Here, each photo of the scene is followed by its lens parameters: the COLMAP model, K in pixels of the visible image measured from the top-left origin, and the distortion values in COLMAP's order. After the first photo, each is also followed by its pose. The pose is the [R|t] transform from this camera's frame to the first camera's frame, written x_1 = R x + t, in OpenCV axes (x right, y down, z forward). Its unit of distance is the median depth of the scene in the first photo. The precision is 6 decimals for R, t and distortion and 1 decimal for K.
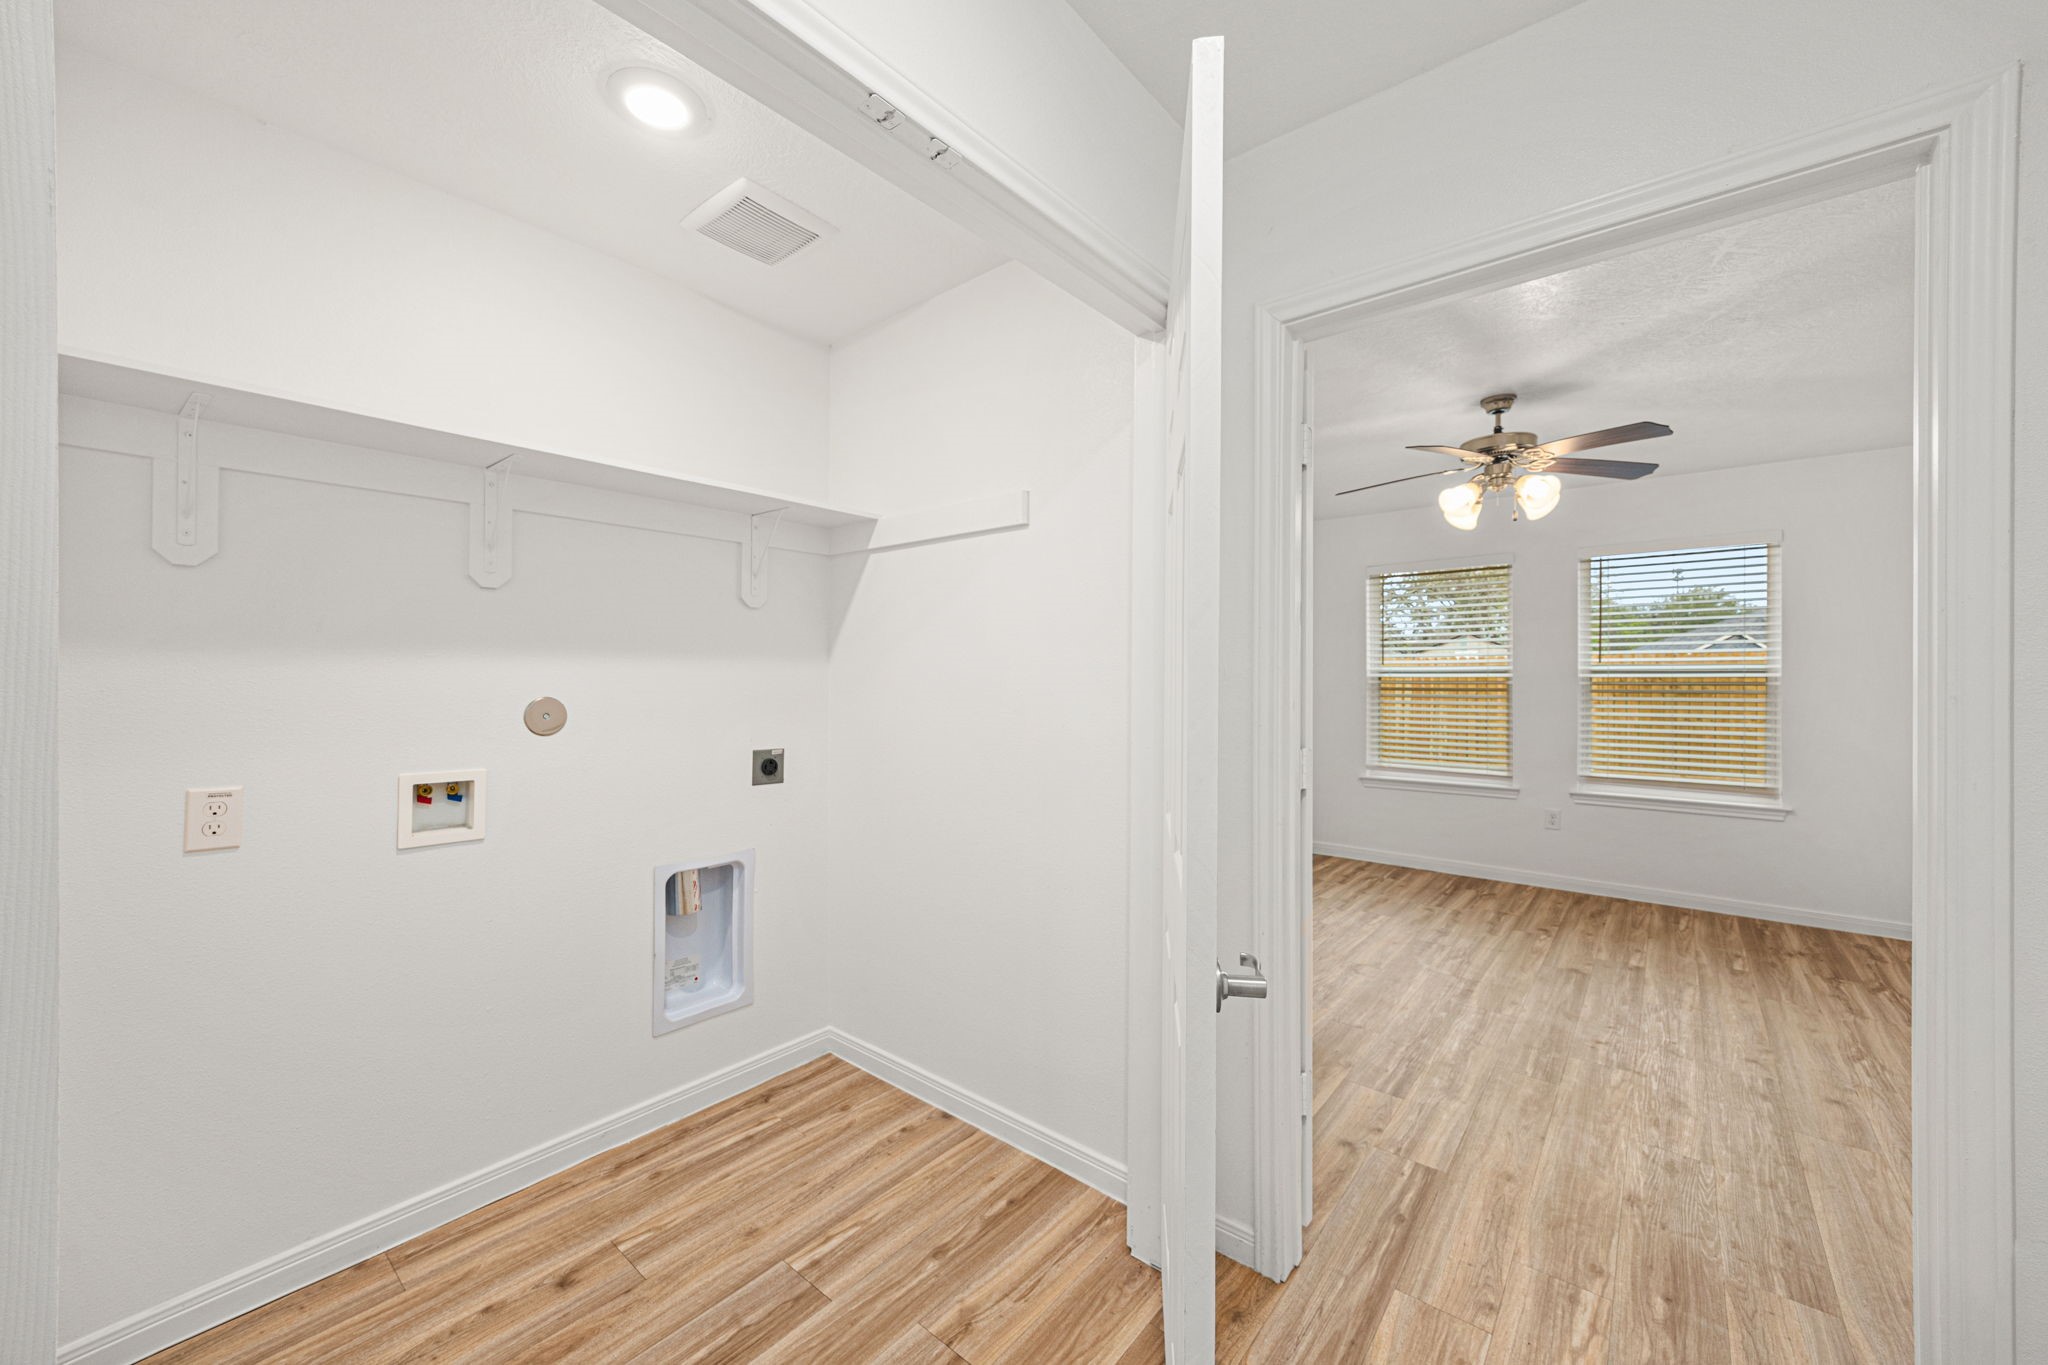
lens RADIAL K [[794.3, 0, 1026.6], [0, 794.3, 676.5], [0, 0, 1]] dist [0.013877, -0.000279]
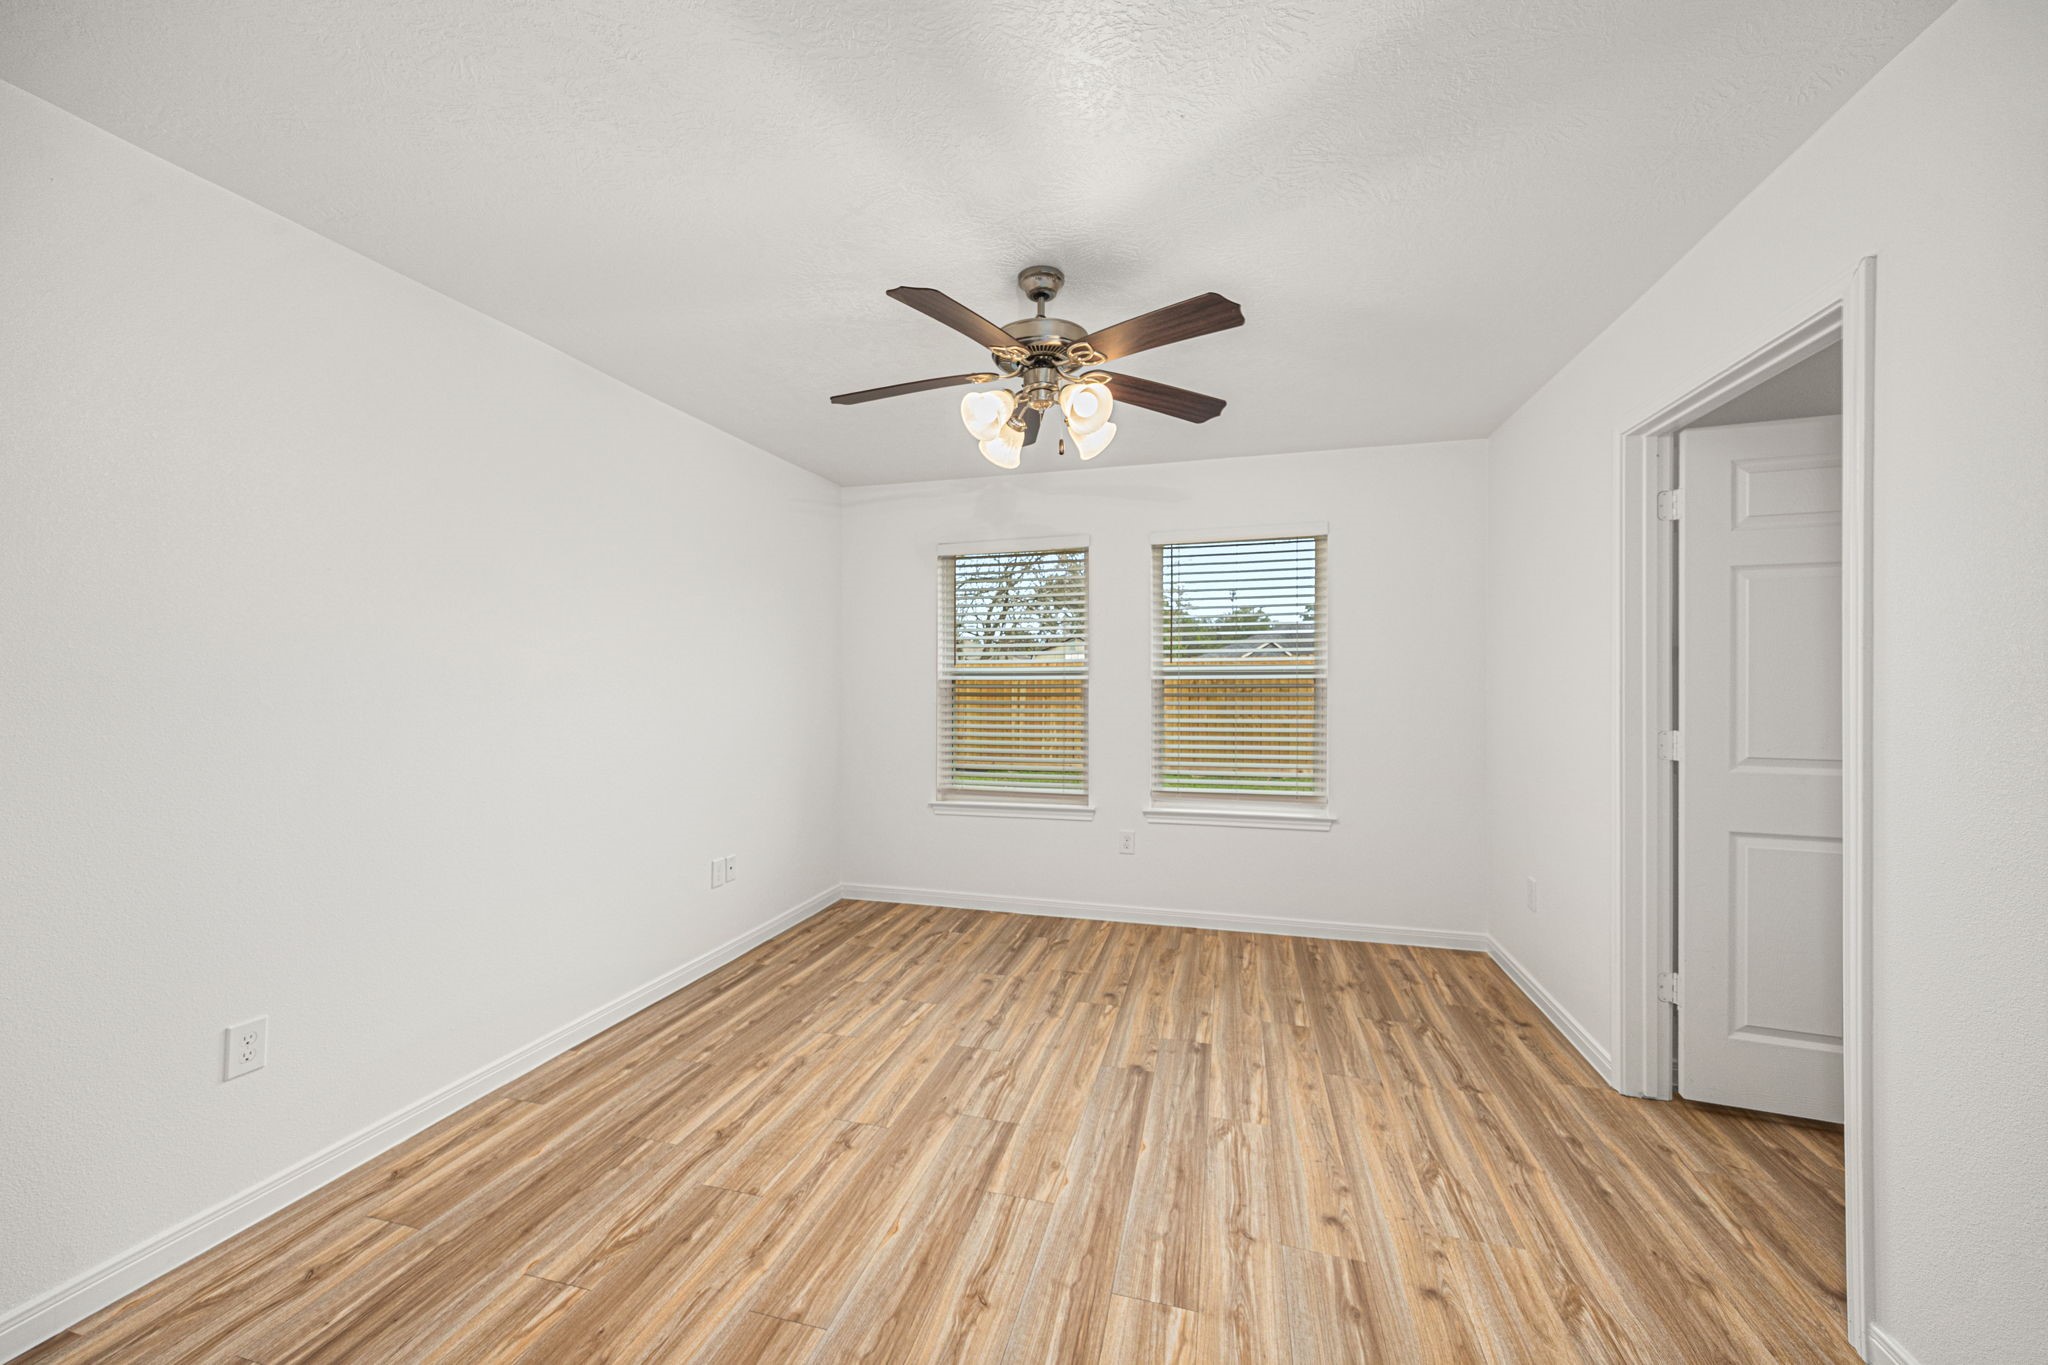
lens RADIAL K [[781.9, 0, 1025.2], [0, 781.9, 697.1], [0, 0, 1]] dist [-0.000005, -0.000464]
pose [[0.911575, -0.014227, 0.410887, 0.260781], [0.005406, 0.999730, 0.022621, -0.000035], [-0.411098, -0.018399, 0.911406, 0.339285]]
